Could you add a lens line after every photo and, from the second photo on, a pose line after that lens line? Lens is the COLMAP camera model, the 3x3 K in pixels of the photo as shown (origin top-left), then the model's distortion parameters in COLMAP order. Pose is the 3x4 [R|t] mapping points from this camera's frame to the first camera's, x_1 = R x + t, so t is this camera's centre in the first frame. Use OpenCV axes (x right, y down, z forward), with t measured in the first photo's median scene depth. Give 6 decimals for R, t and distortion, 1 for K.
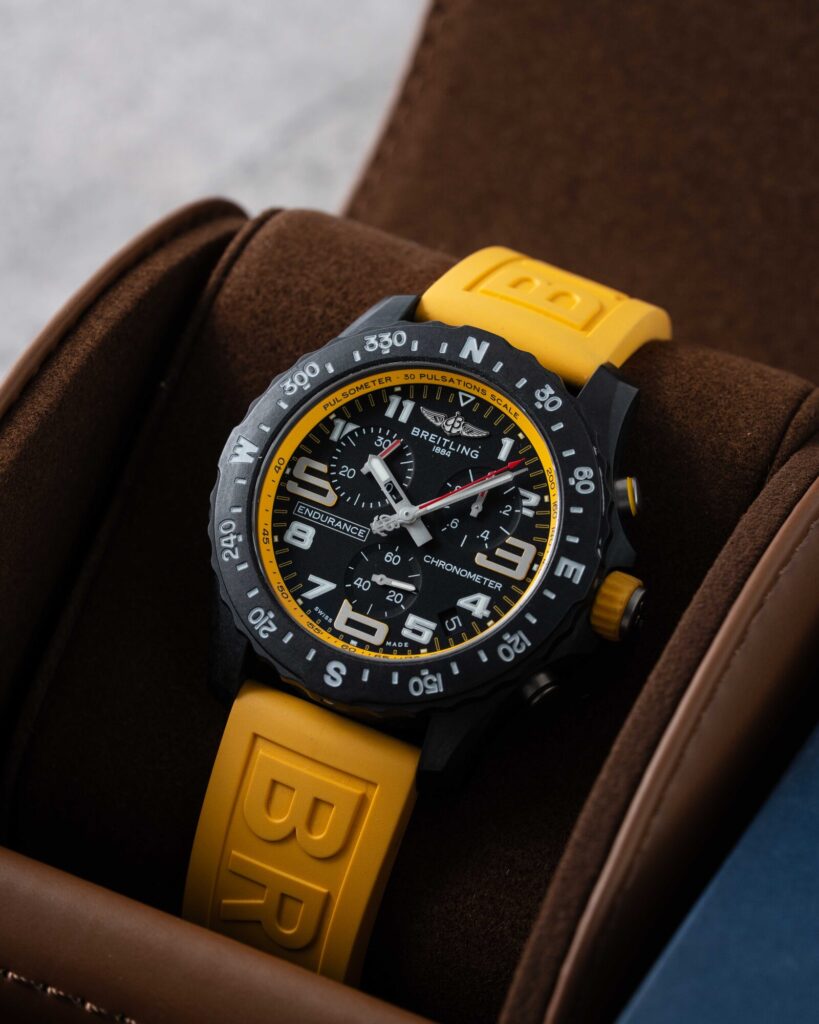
lens RADIAL K [[4625.8, 0, 322.6], [0, 4625.8, 460.3], [0, 0, 1]] dist [-0.006209, 0.000000]
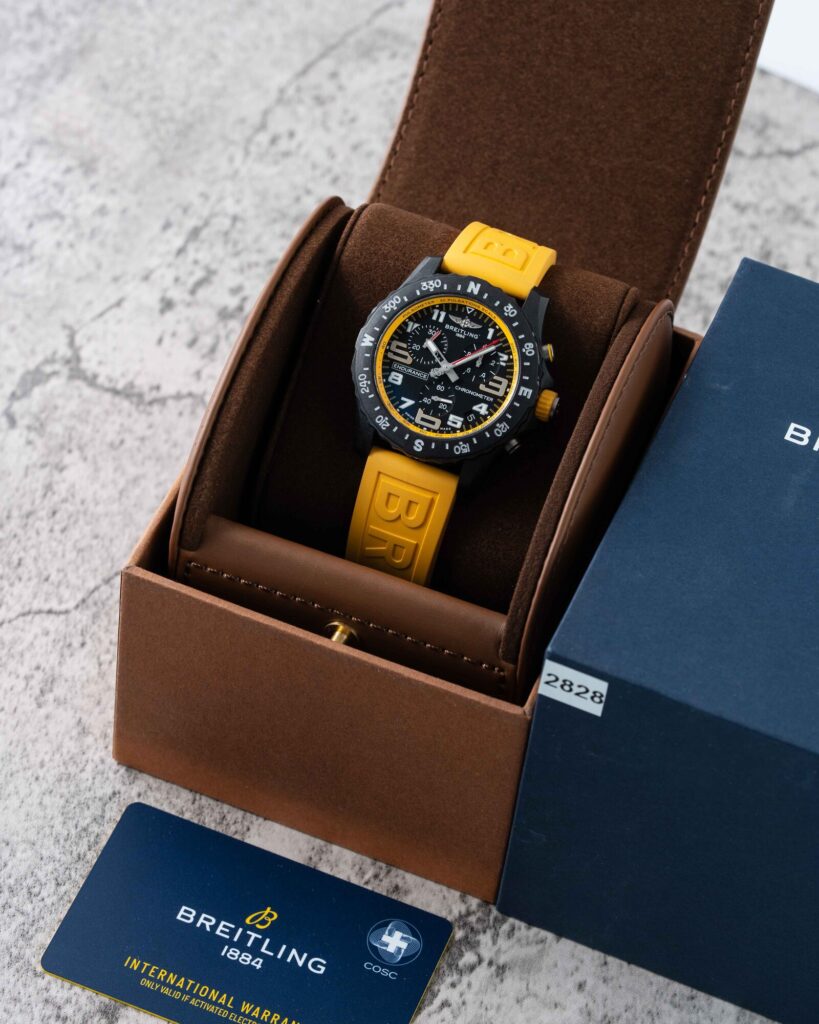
lens RADIAL K [[4625.8, 0, 408.7], [0, 4625.8, 510.6], [0, 0, 1]] dist [-0.006209, 0.000000]
pose [[0.993660, -0.059341, 0.095496, -0.206936], [0.043530, 0.986178, 0.159867, -0.265215], [-0.103663, -0.154697, 0.982509, -1.108140]]
